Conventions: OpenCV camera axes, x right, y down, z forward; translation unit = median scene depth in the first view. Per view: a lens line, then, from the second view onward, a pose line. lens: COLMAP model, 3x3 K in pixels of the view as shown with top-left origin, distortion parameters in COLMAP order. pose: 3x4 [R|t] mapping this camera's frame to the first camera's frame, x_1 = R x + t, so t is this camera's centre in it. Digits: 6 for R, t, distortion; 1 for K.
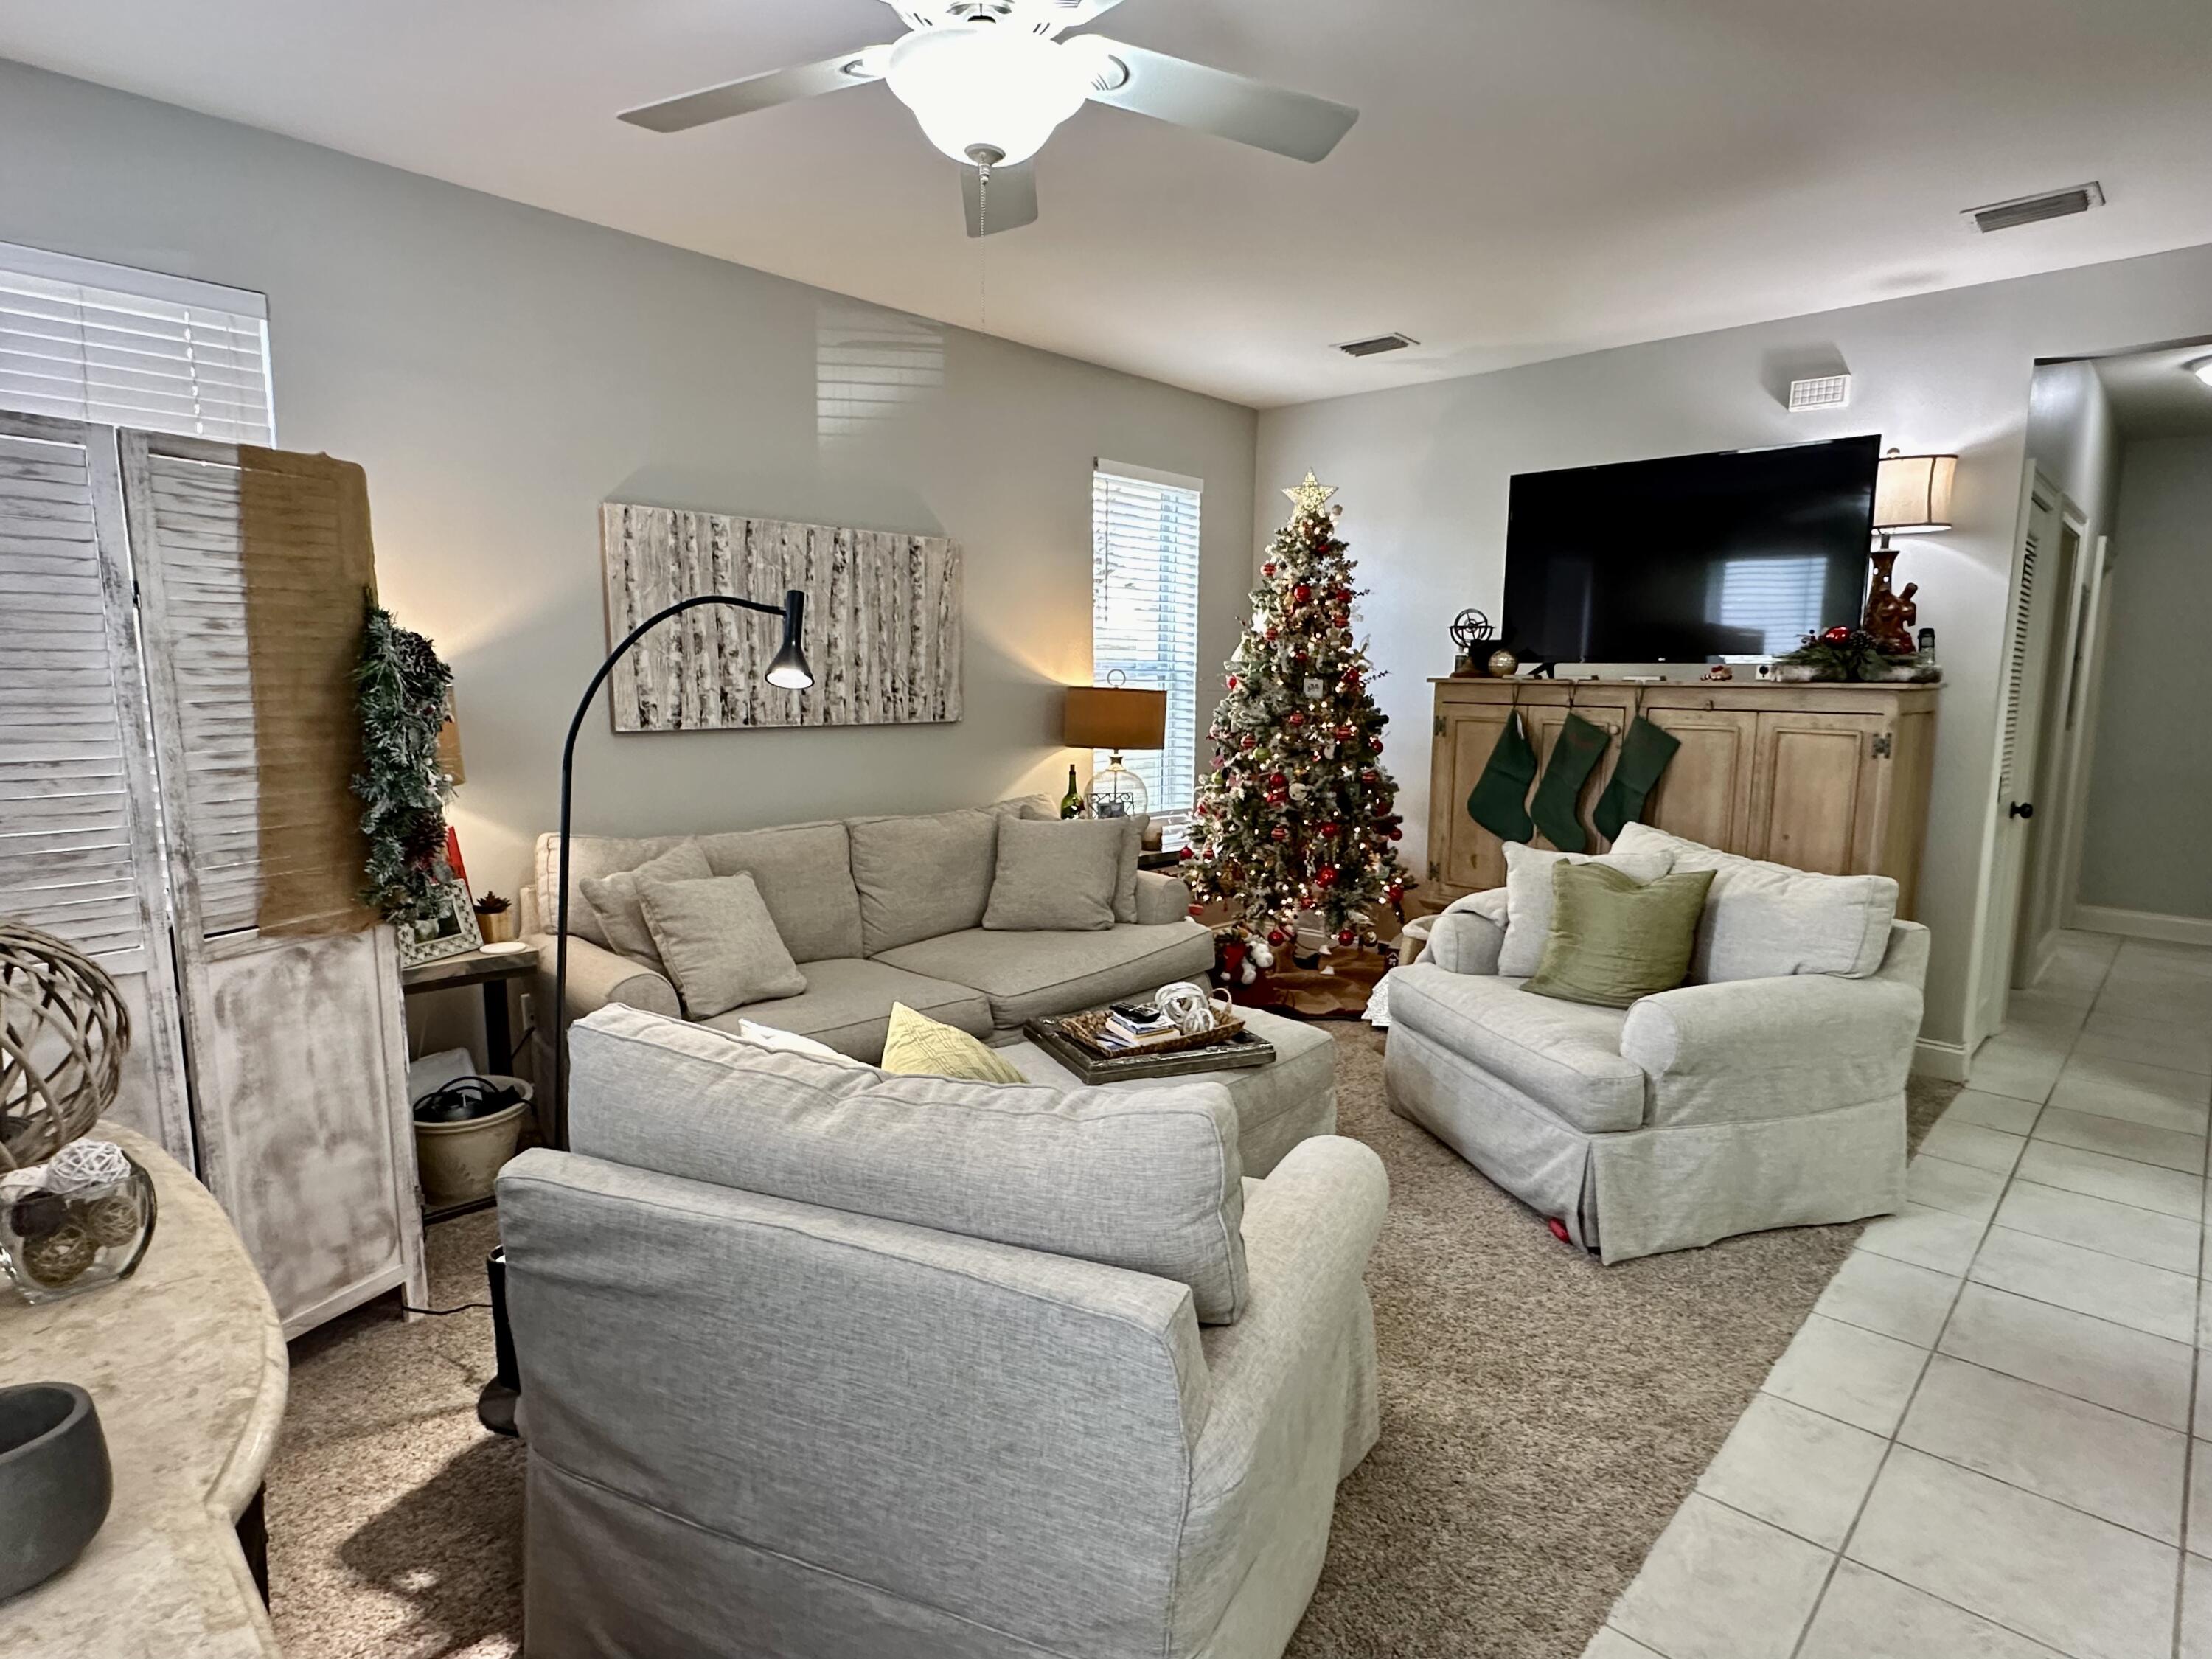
lens RADIAL K [[1187.1, 0, 1106.0], [0, 1187.1, 829.5], [0, 0, 1]] dist [-0.004285, -0.000599]
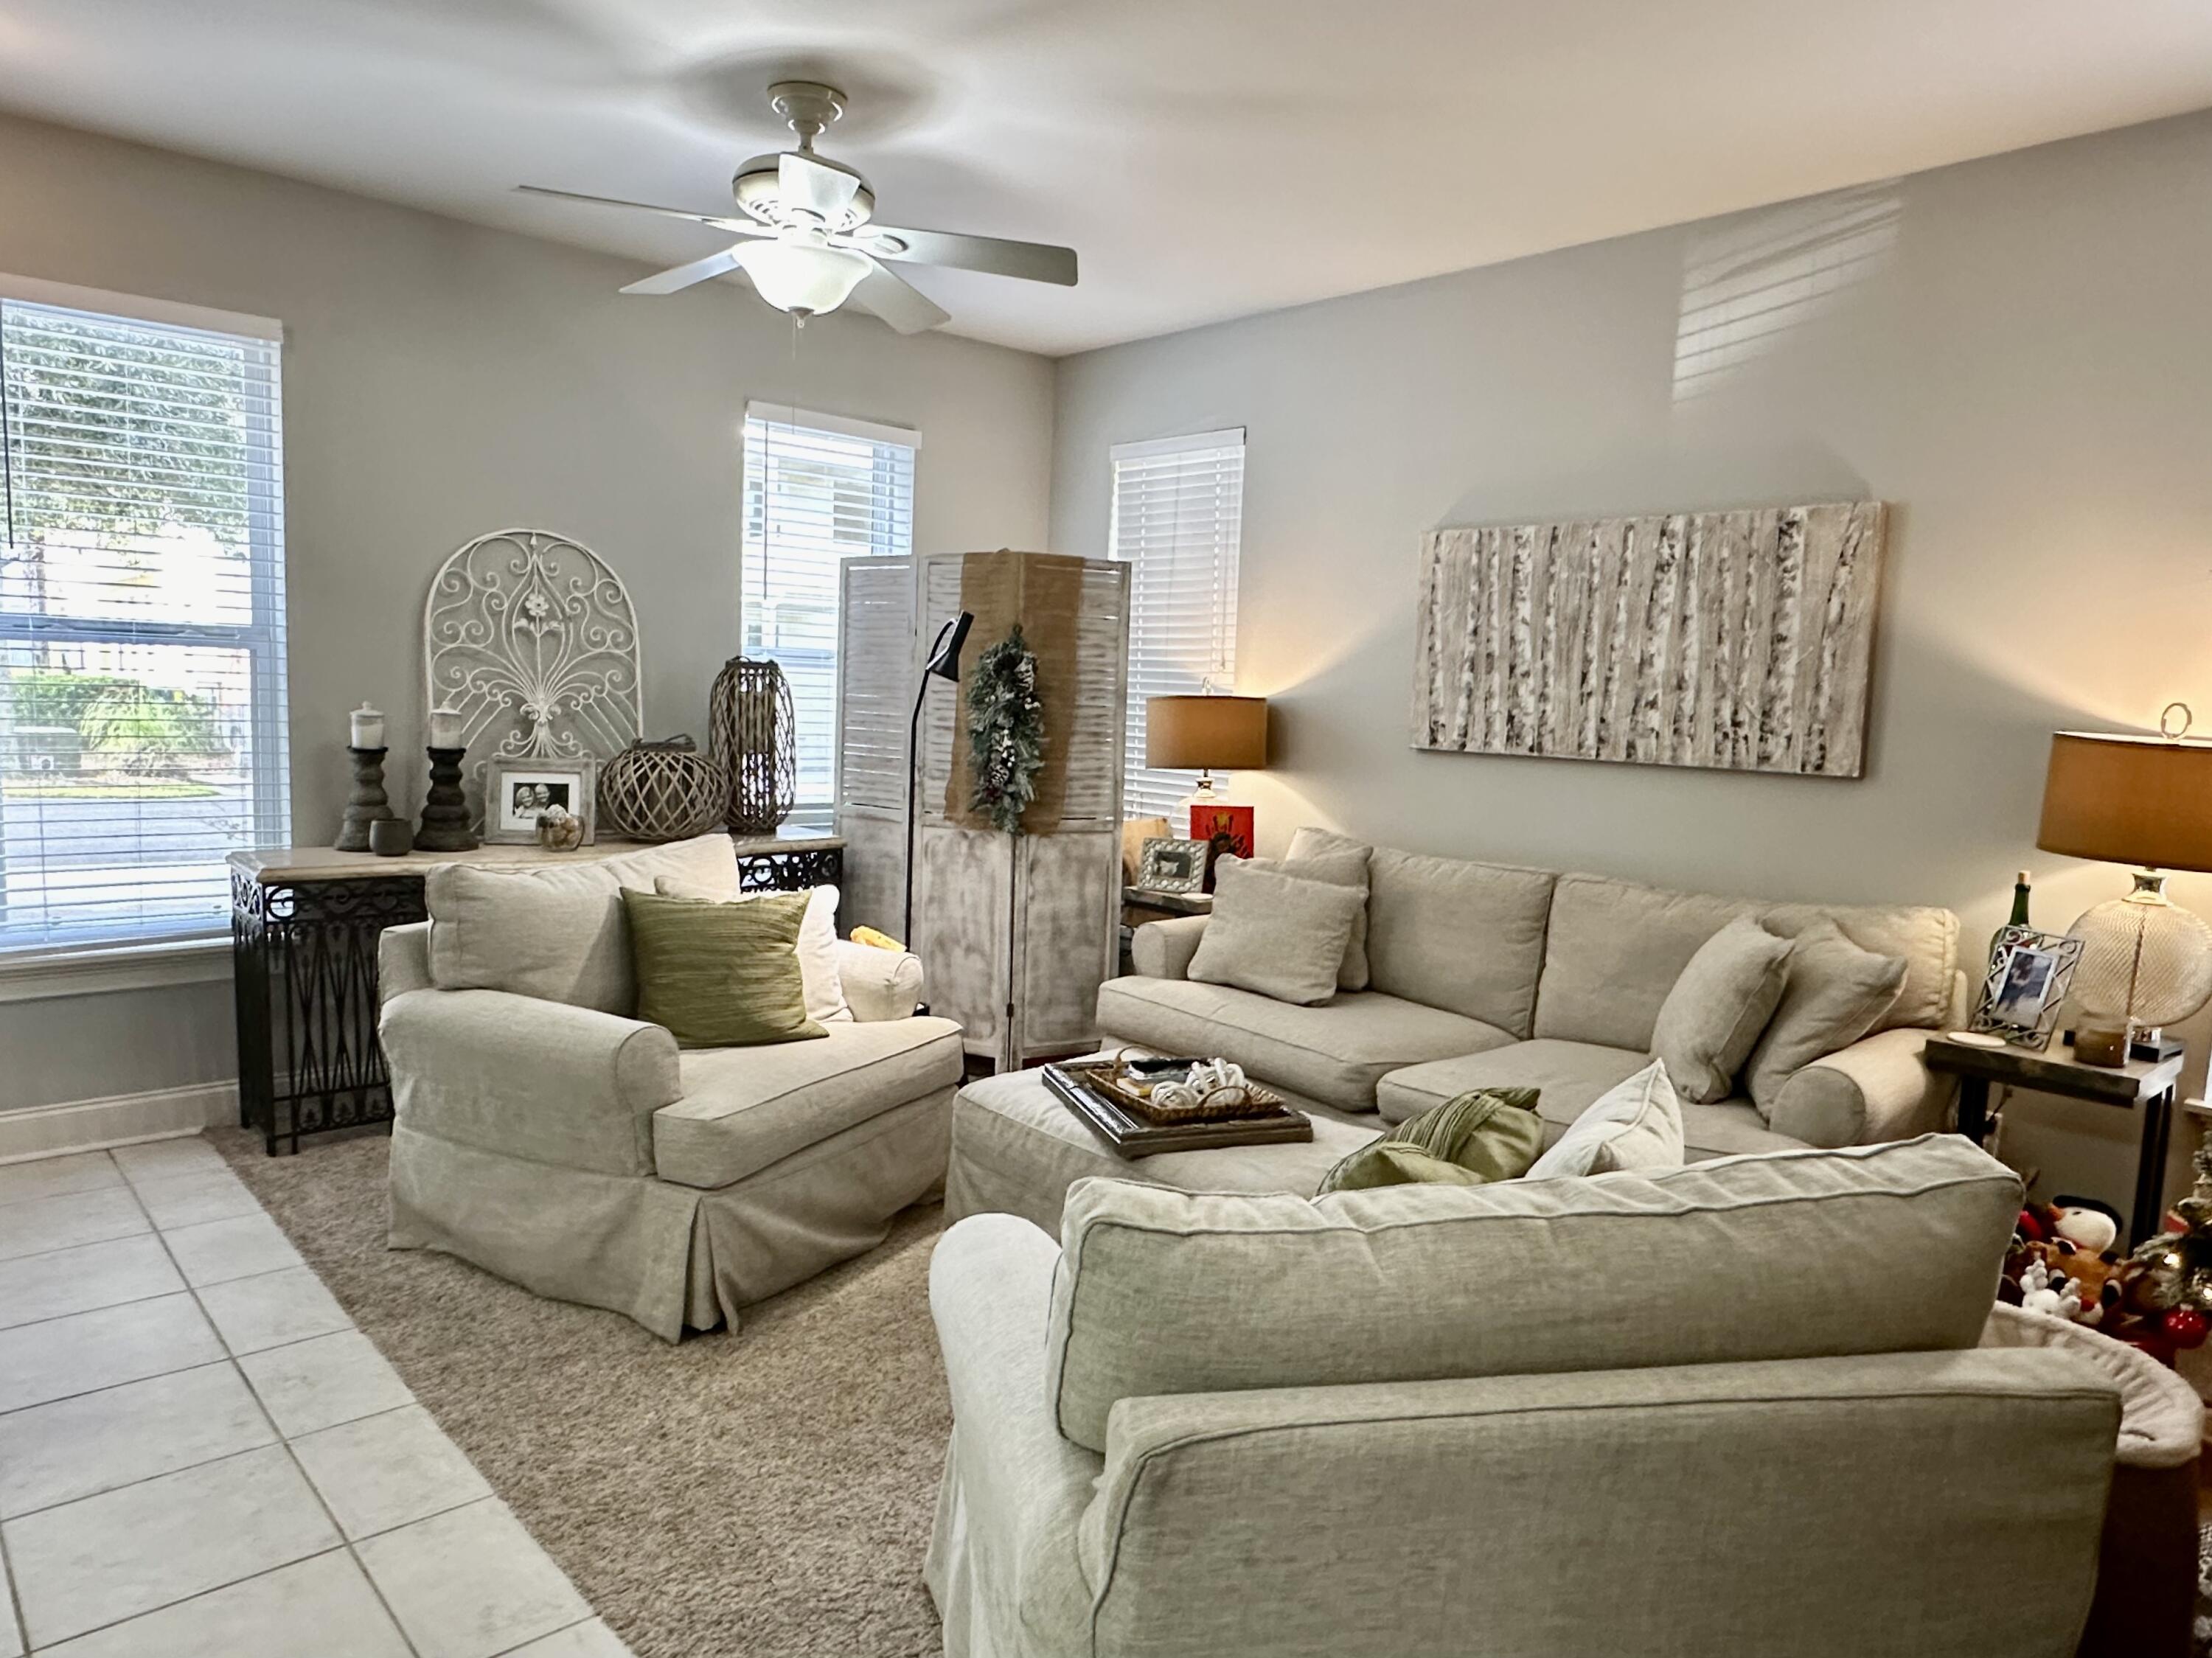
lens RADIAL K [[1440.8, 0, 1106.0], [0, 1440.8, 829.0], [0, 0, 1]] dist [0.003892, -0.000898]
pose [[-0.073723, 0.086845, -0.993490, 0.813259], [-0.166833, 0.981089, 0.098141, -0.084823], [0.983225, 0.172982, -0.057841, 0.756271]]
